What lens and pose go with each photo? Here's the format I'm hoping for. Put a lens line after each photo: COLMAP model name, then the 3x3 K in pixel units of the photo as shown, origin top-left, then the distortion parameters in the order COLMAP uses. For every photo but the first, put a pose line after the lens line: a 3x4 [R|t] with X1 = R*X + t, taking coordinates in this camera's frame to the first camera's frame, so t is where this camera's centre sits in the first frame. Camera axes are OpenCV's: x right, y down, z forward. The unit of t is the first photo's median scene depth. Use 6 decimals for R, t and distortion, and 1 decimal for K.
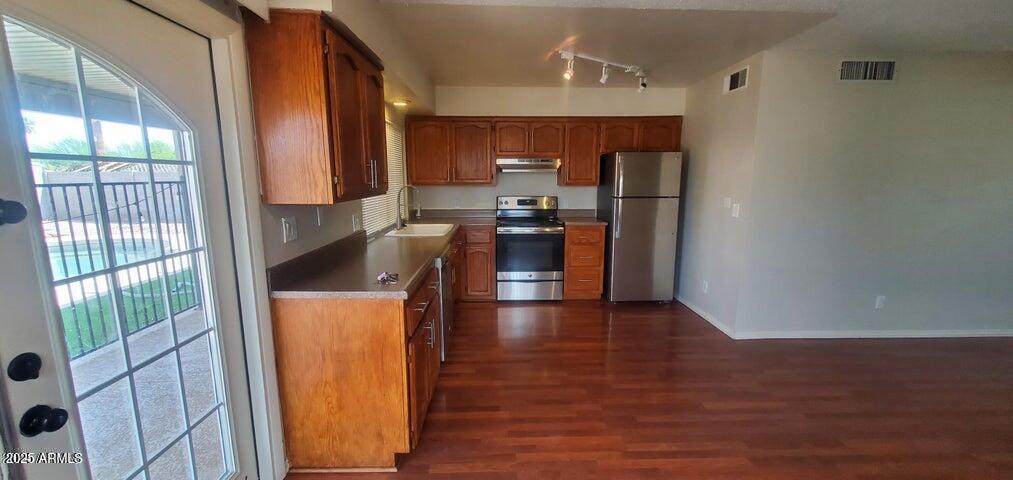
lens RADIAL K [[408.3, 0, 506.5], [0, 408.3, 240.0], [0, 0, 1]] dist [-0.000330, 0.000082]
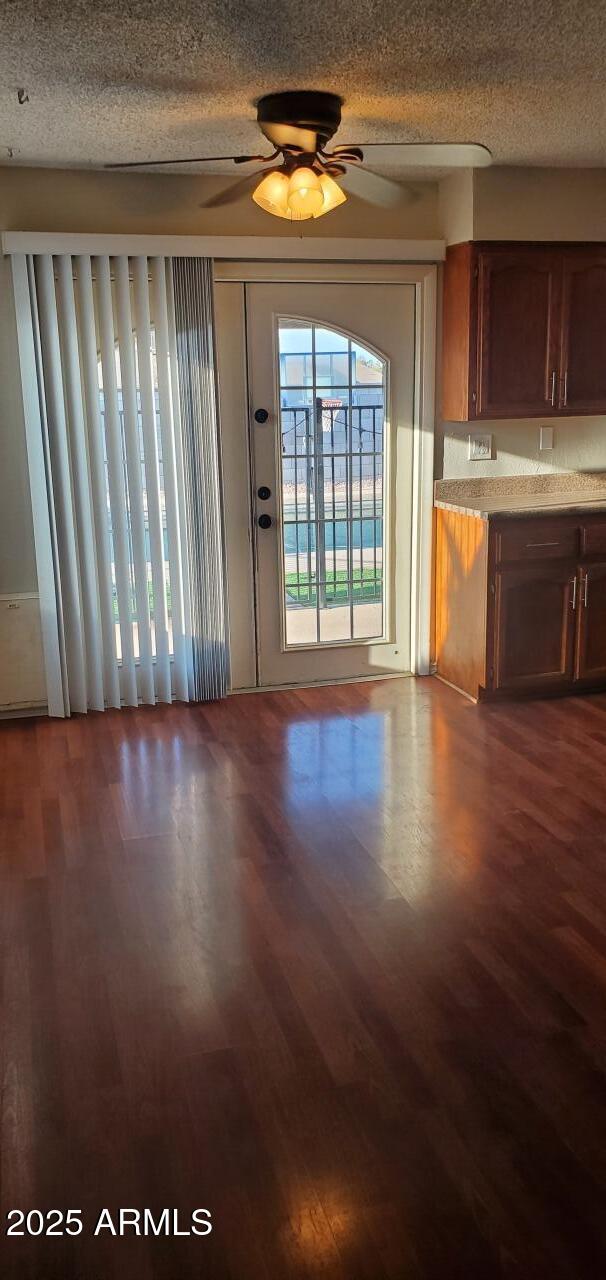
lens RADIAL K [[1008.8, 0, 264.4], [0, 1008.8, 636.7], [0, 0, 1]] dist [0.027489, -0.006876]
pose [[0.219152, 0.228686, -0.948512, 2.001526], [-0.129701, 0.970345, 0.203982, -0.011510], [0.967032, 0.078320, 0.242314, -0.086882]]
